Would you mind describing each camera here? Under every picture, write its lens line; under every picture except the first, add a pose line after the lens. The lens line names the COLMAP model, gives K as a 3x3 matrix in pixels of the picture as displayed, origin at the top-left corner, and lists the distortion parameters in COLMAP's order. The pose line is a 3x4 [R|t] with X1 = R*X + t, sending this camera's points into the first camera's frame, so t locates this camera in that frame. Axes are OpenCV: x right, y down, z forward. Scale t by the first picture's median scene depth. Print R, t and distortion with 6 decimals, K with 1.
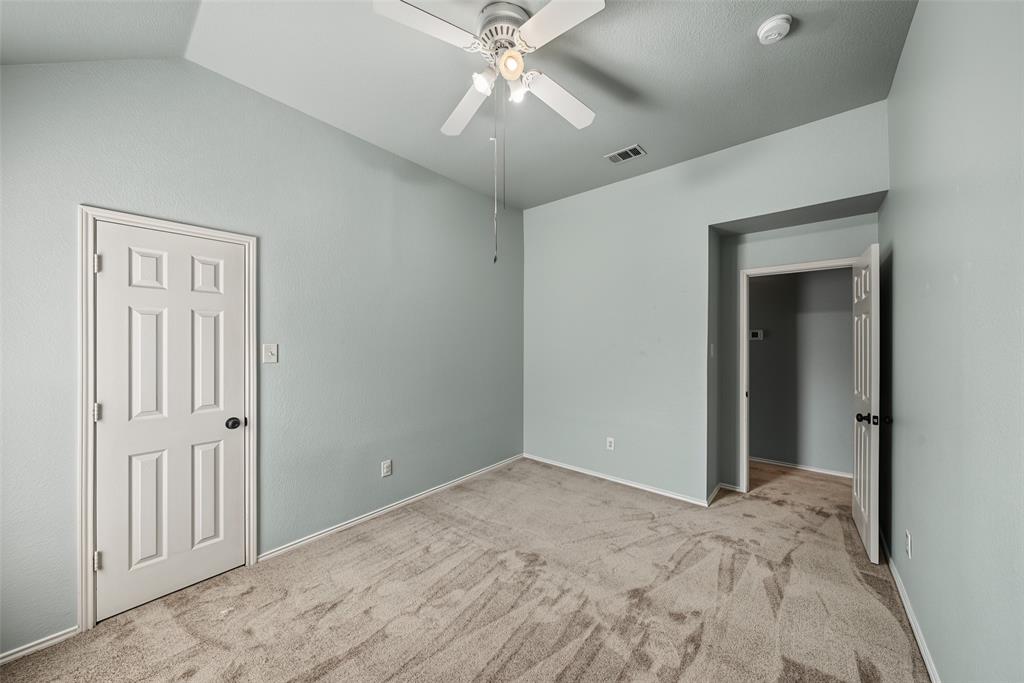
lens RADIAL K [[358.4, 0, 508.8], [0, 358.4, 341.3], [0, 0, 1]] dist [0.000306, 0.000070]
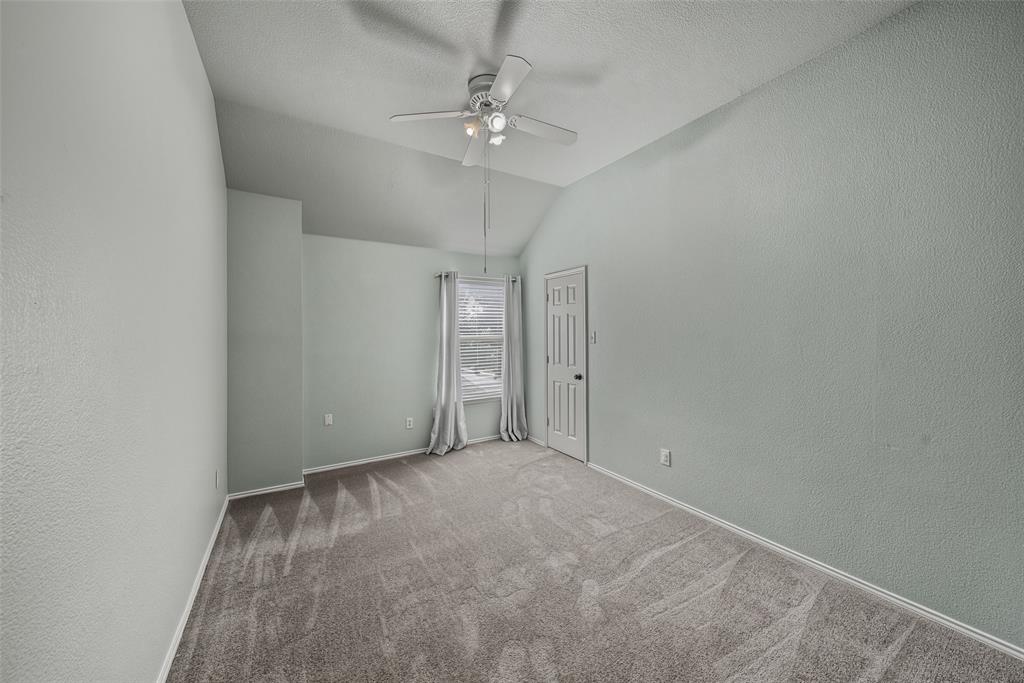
lens RADIAL K [[358.4, 0, 512.7], [0, 358.4, 335.6], [0, 0, 1]] dist [0.000306, 0.000070]
pose [[-0.302695, 0.006939, -0.953062, 1.036108], [0.001085, 0.999975, 0.006936, 0.016556], [0.953087, 0.001066, -0.302695, 1.275976]]
